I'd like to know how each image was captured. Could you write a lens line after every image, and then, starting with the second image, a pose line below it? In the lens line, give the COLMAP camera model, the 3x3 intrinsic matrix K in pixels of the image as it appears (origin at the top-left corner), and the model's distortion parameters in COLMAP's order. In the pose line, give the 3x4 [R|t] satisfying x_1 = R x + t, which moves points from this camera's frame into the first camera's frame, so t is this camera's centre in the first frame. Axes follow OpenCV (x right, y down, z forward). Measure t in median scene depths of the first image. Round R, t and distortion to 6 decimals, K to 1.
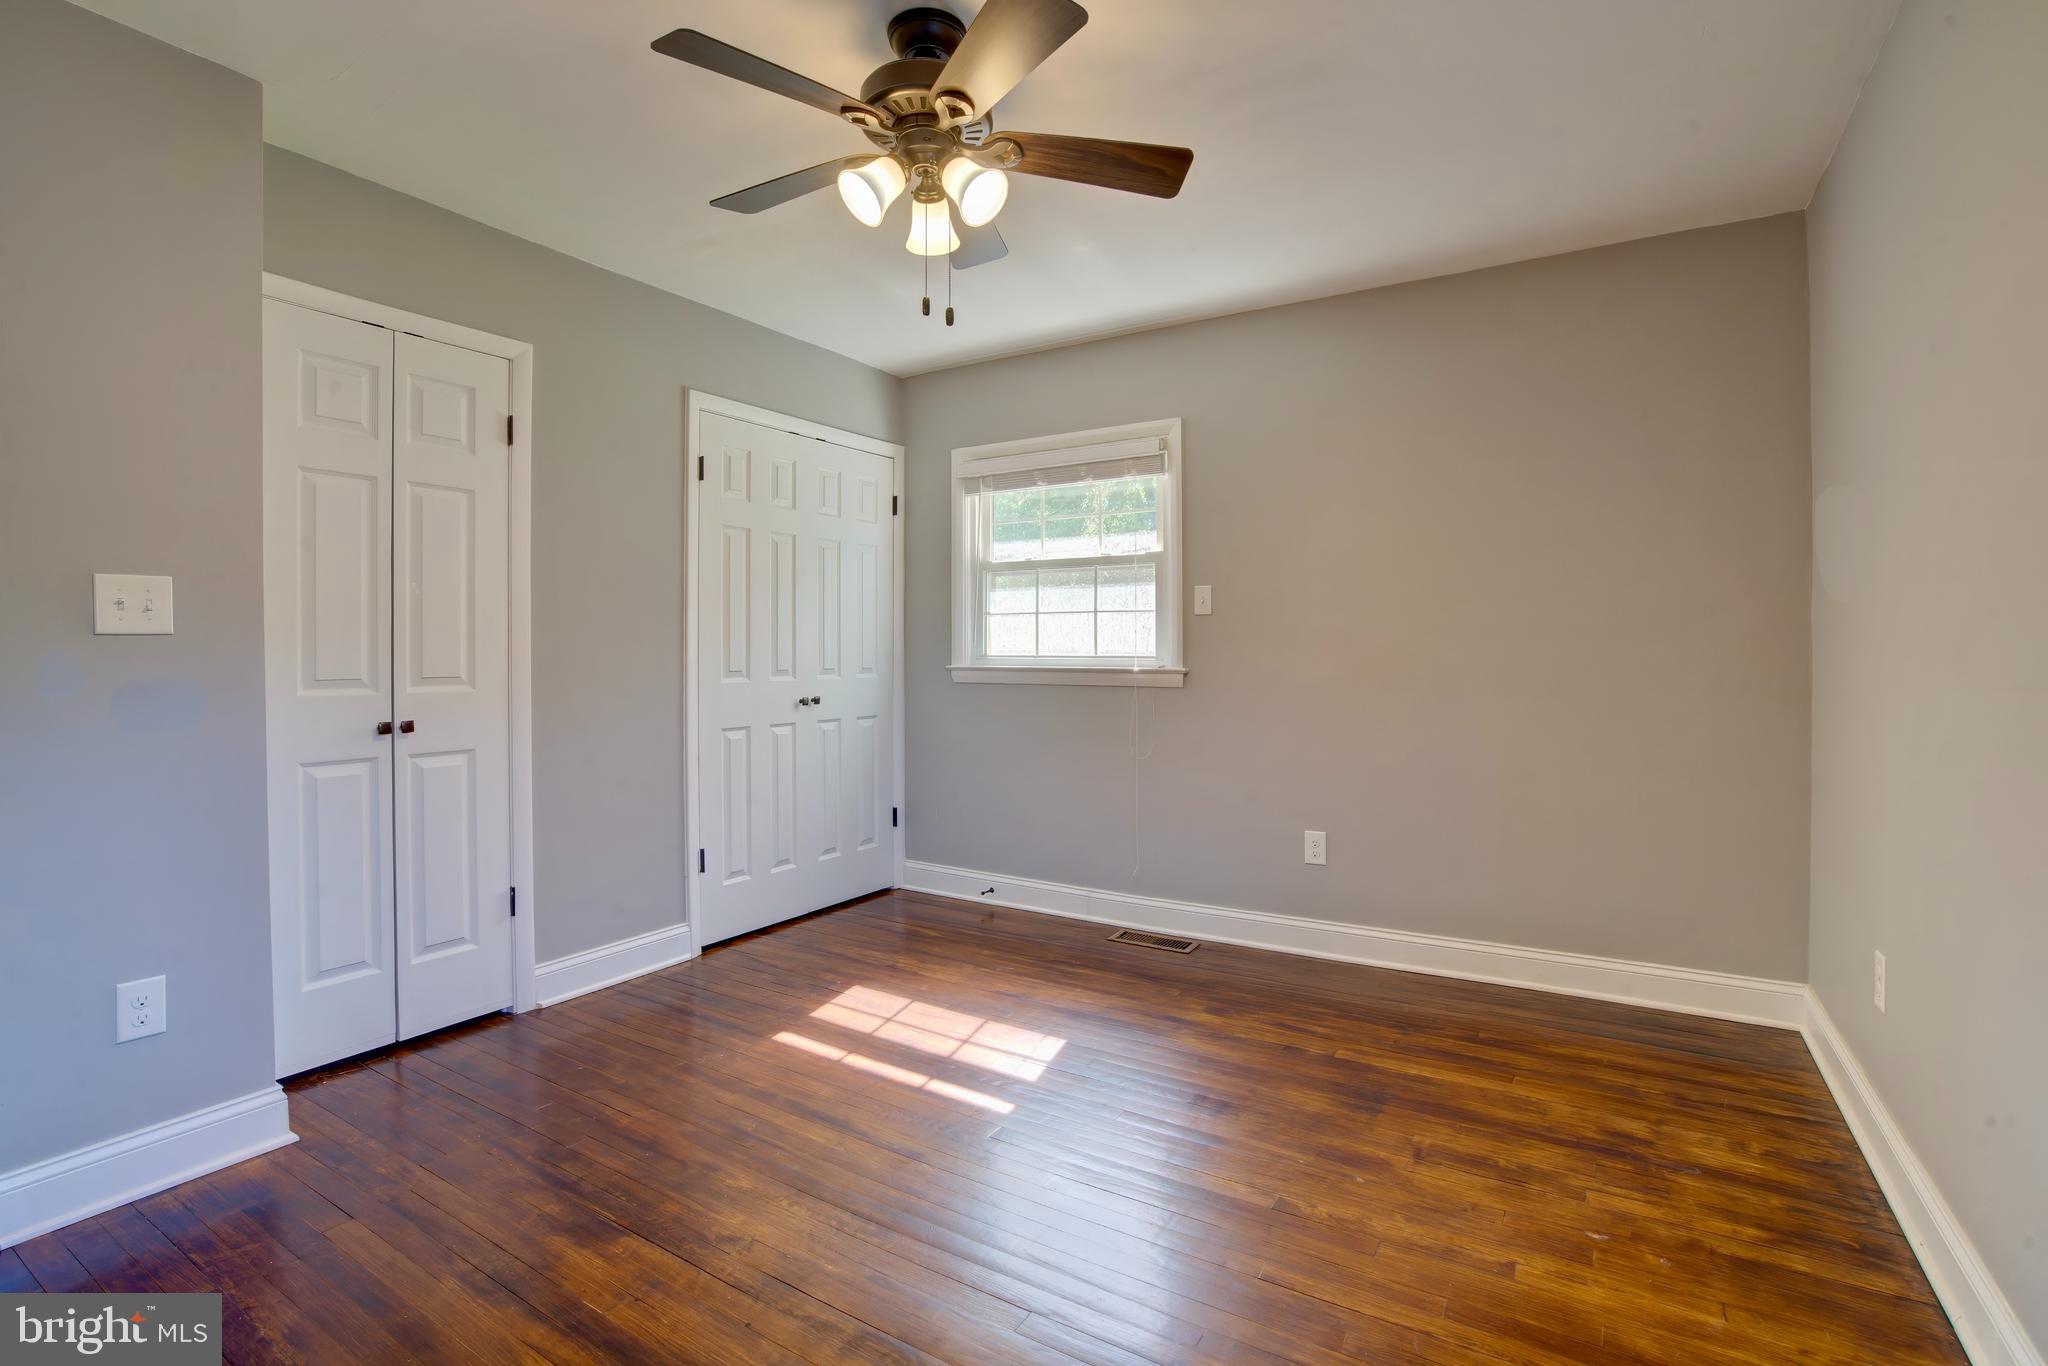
lens RADIAL K [[961.1, 0, 1027.1], [0, 961.1, 647.9], [0, 0, 1]] dist [-0.062406, 0.021705]
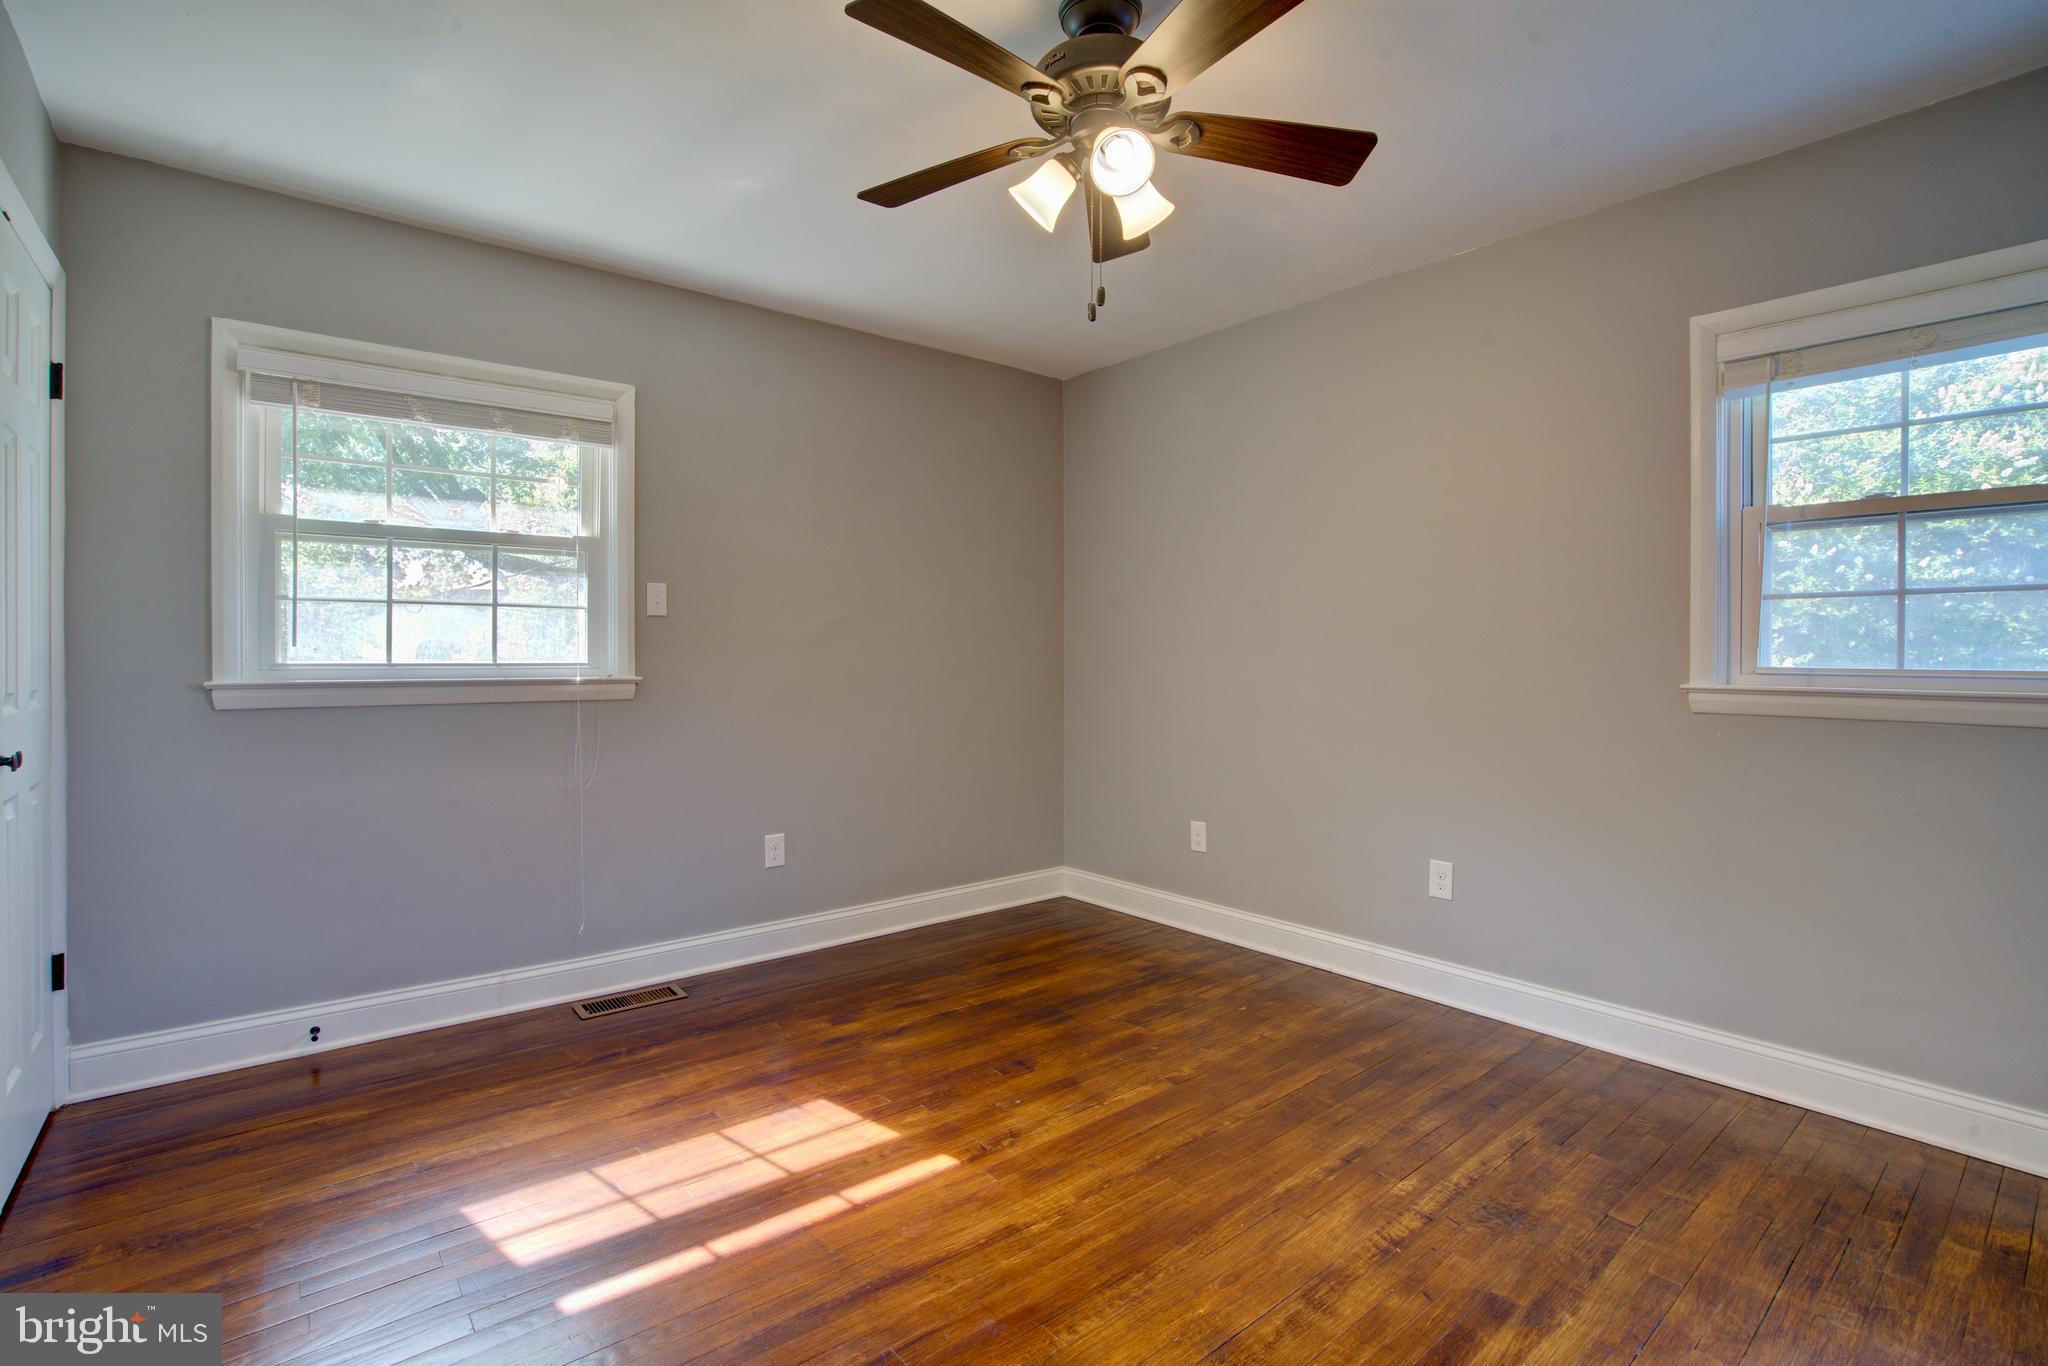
lens RADIAL K [[947.7, 0, 1027.8], [0, 947.7, 649.8], [0, 0, 1]] dist [-0.069857, 0.032149]
pose [[0.311272, 0.004954, 0.950308, -0.507281], [-0.005427, 0.999979, -0.003435, -0.002408], [-0.950305, -0.004088, 0.311292, 0.385510]]
